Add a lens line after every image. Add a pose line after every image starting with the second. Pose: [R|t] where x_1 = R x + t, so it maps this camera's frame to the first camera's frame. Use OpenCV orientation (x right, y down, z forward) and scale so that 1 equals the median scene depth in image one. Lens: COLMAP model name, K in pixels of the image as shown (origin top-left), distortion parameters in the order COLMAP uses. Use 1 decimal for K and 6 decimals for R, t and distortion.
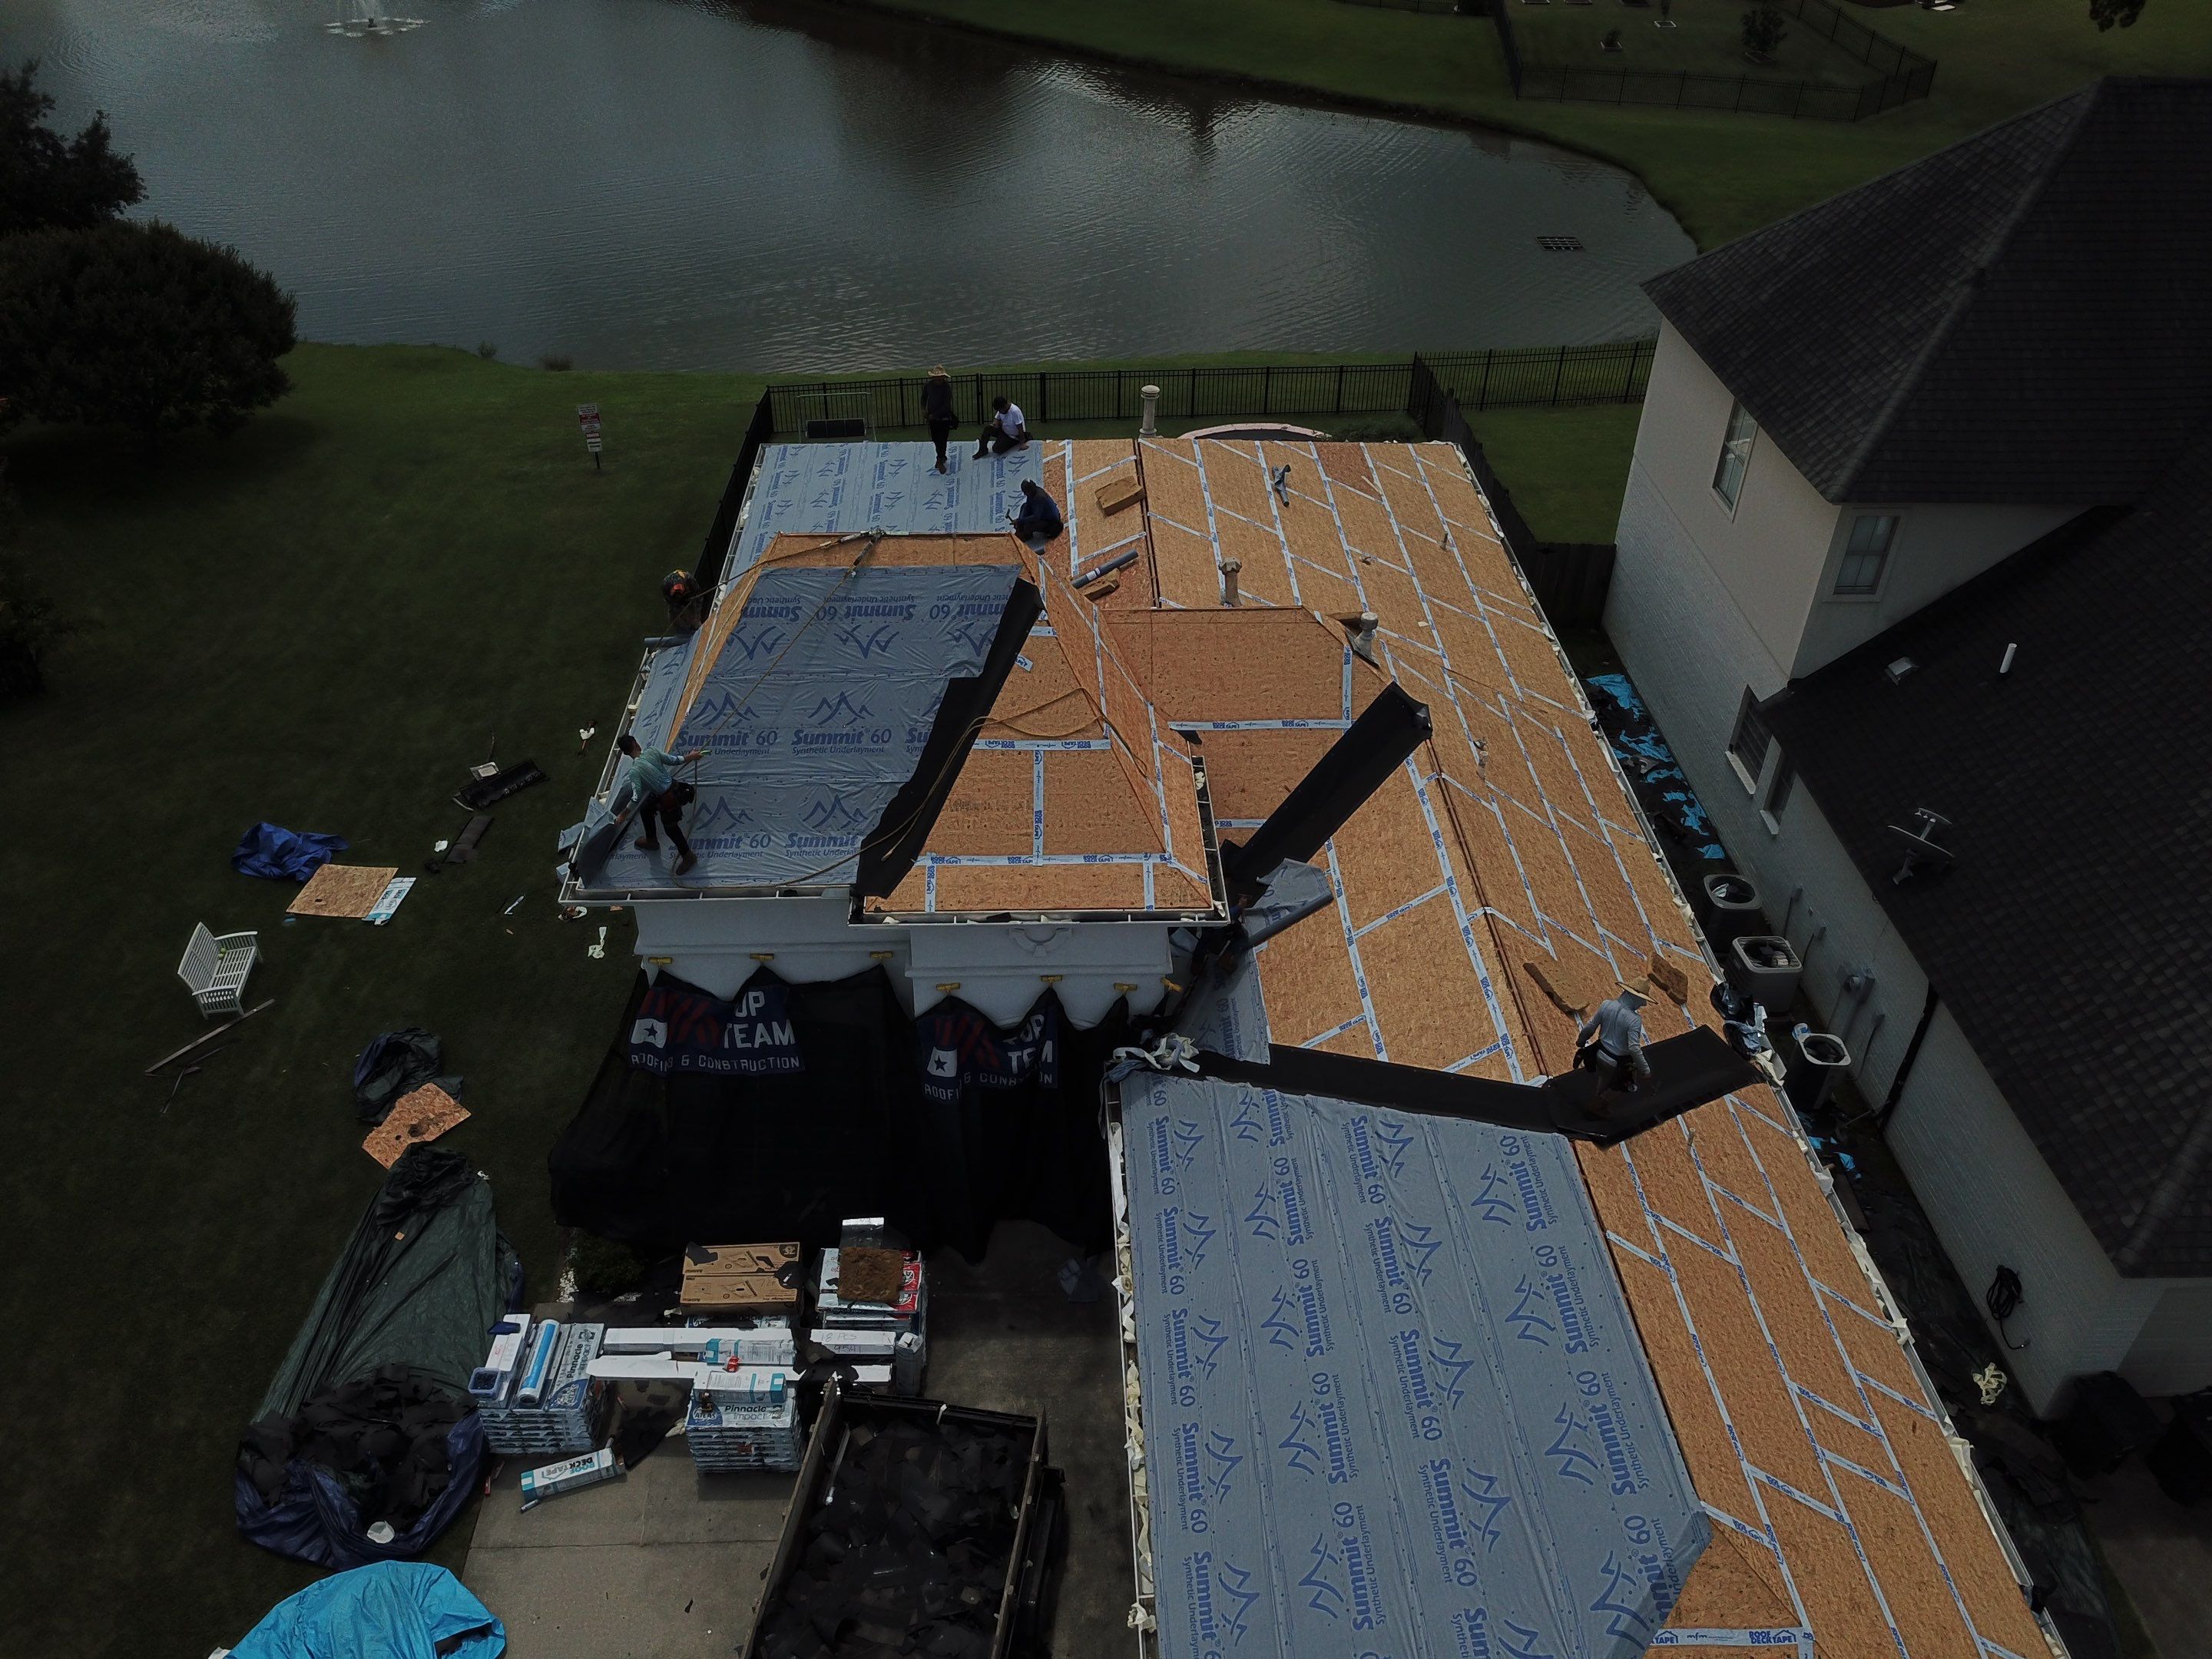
lens RADIAL K [[1671.5, 0, 1093.8], [0, 1671.5, 834.6], [0, 0, 1]] dist [-0.000183, -0.000365]
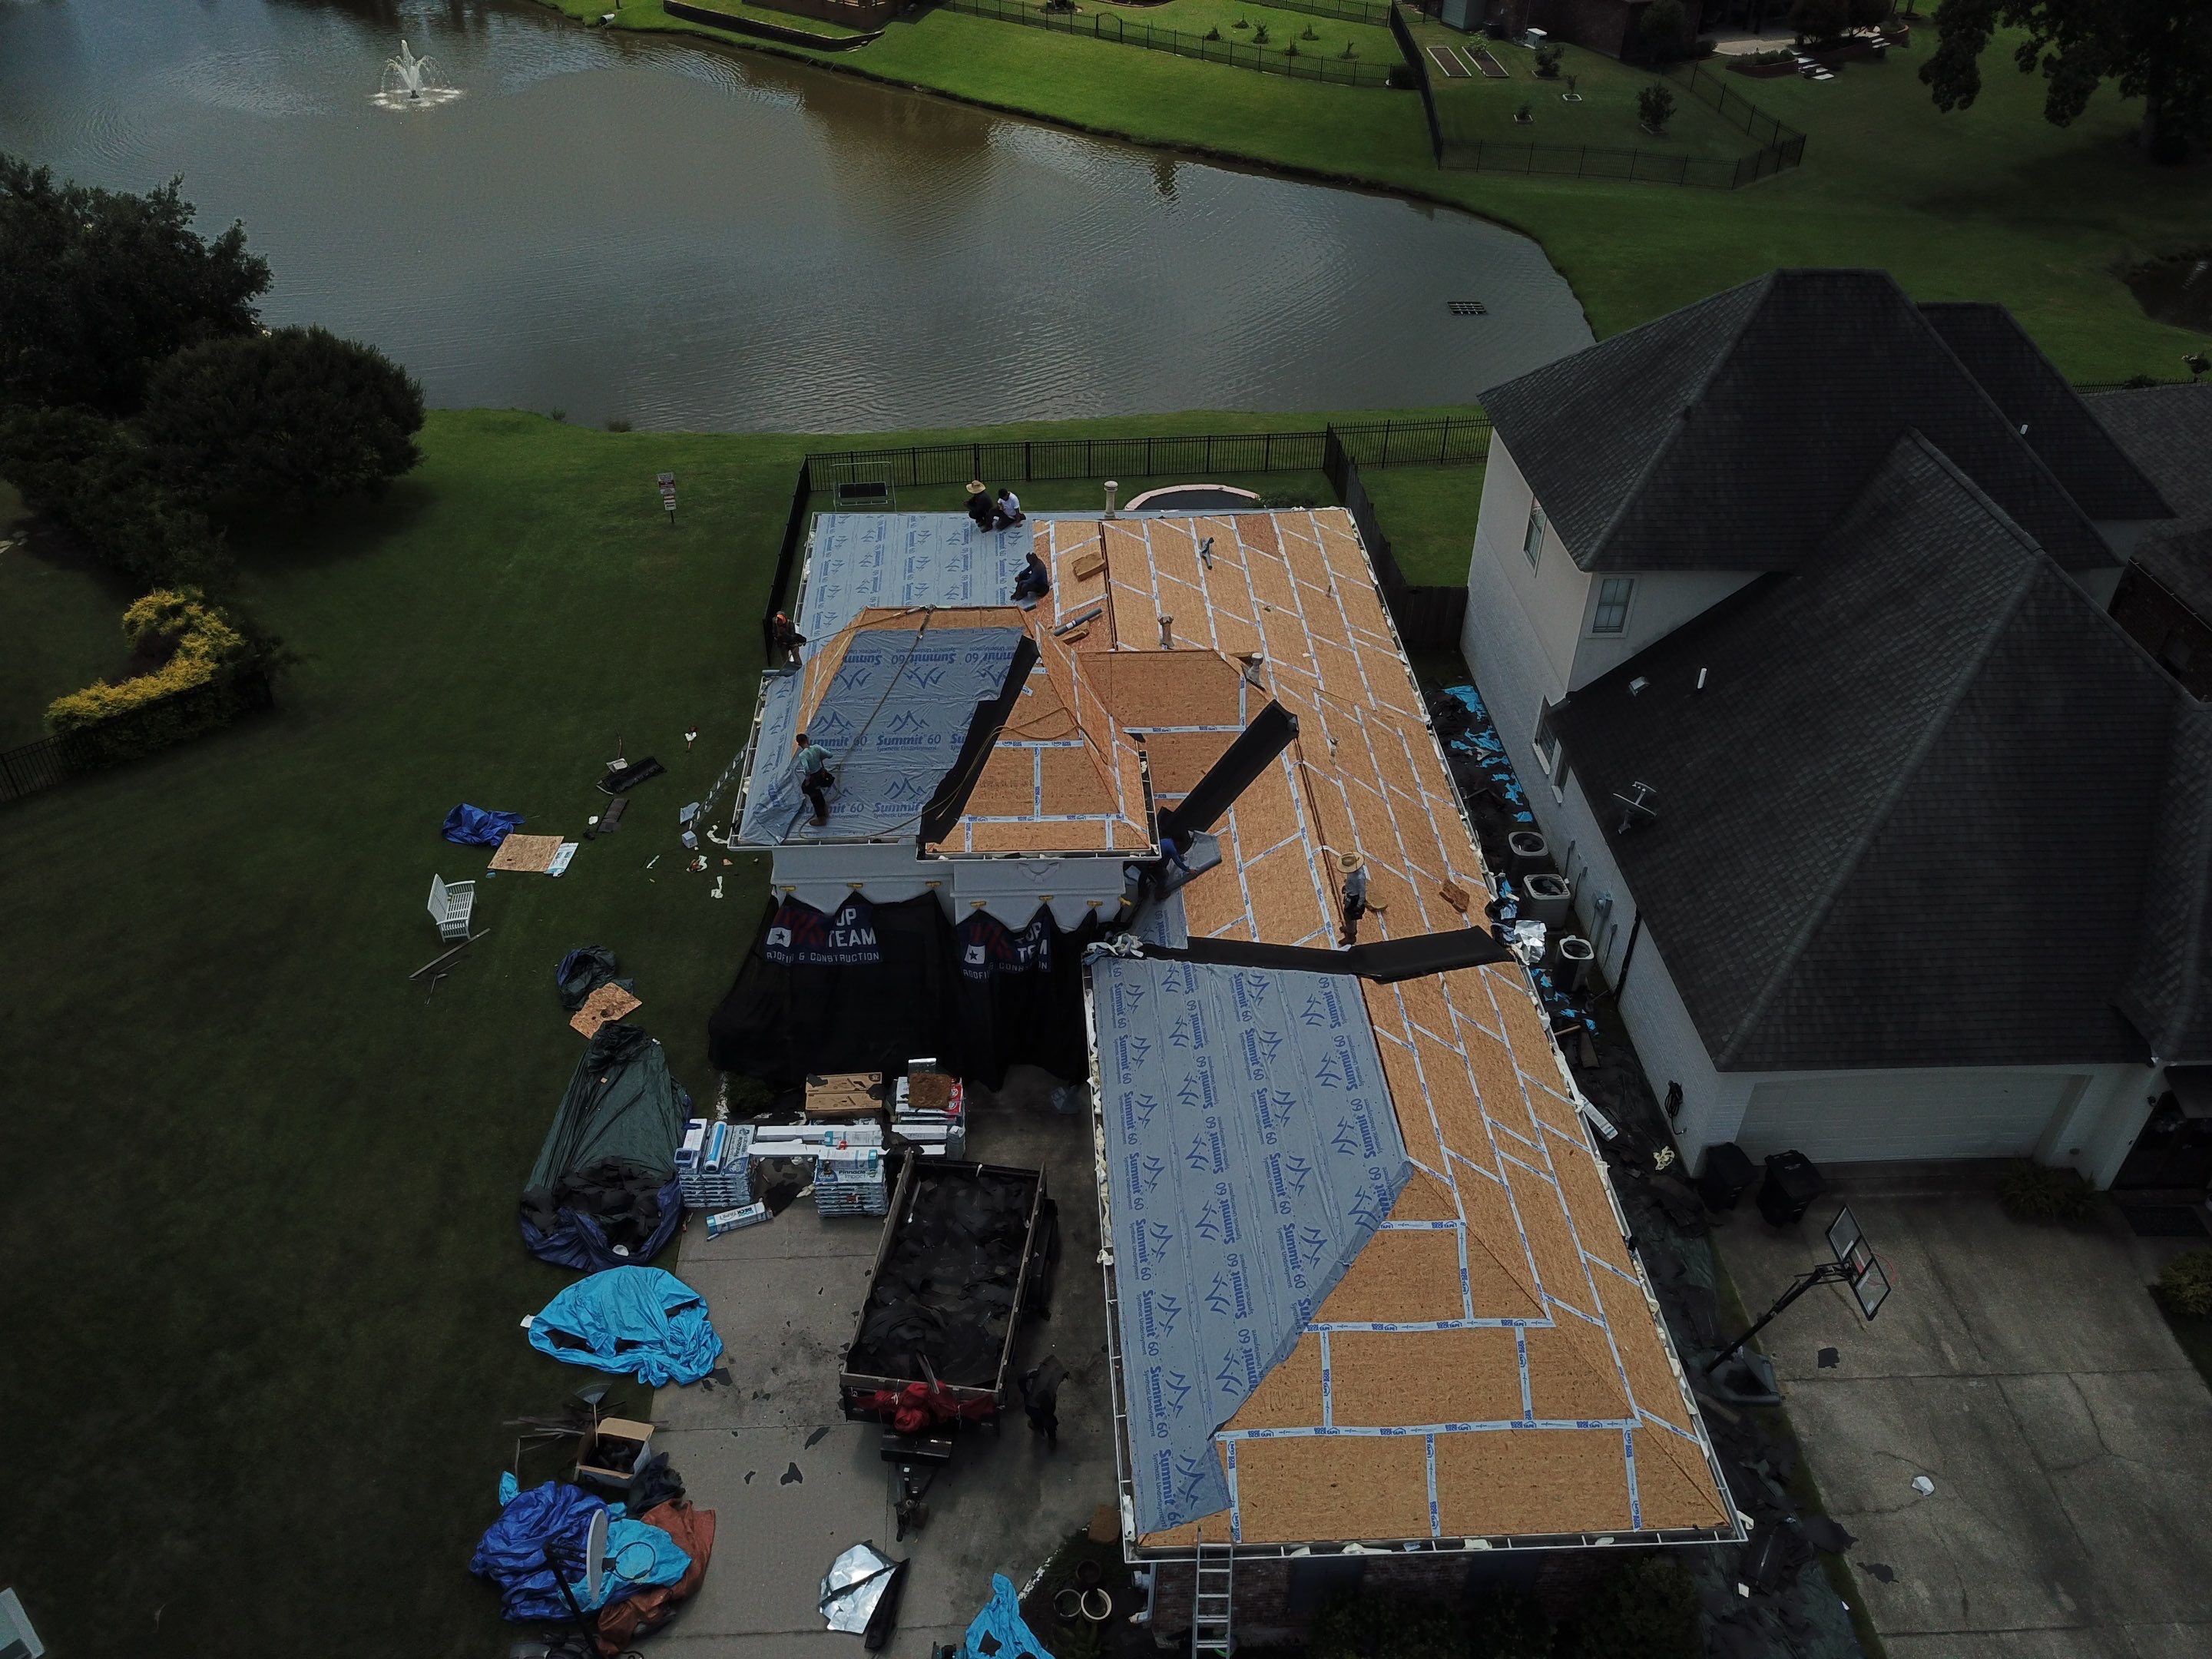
lens RADIAL K [[1671.5, 0, 1093.8], [0, 1671.5, 834.6], [0, 0, 1]] dist [-0.000183, -0.000365]
pose [[0.999873, -0.008262, 0.013608, -0.001905], [0.008210, 0.999959, 0.003818, 0.022634], [-0.013639, -0.003706, 0.999900, -0.504109]]
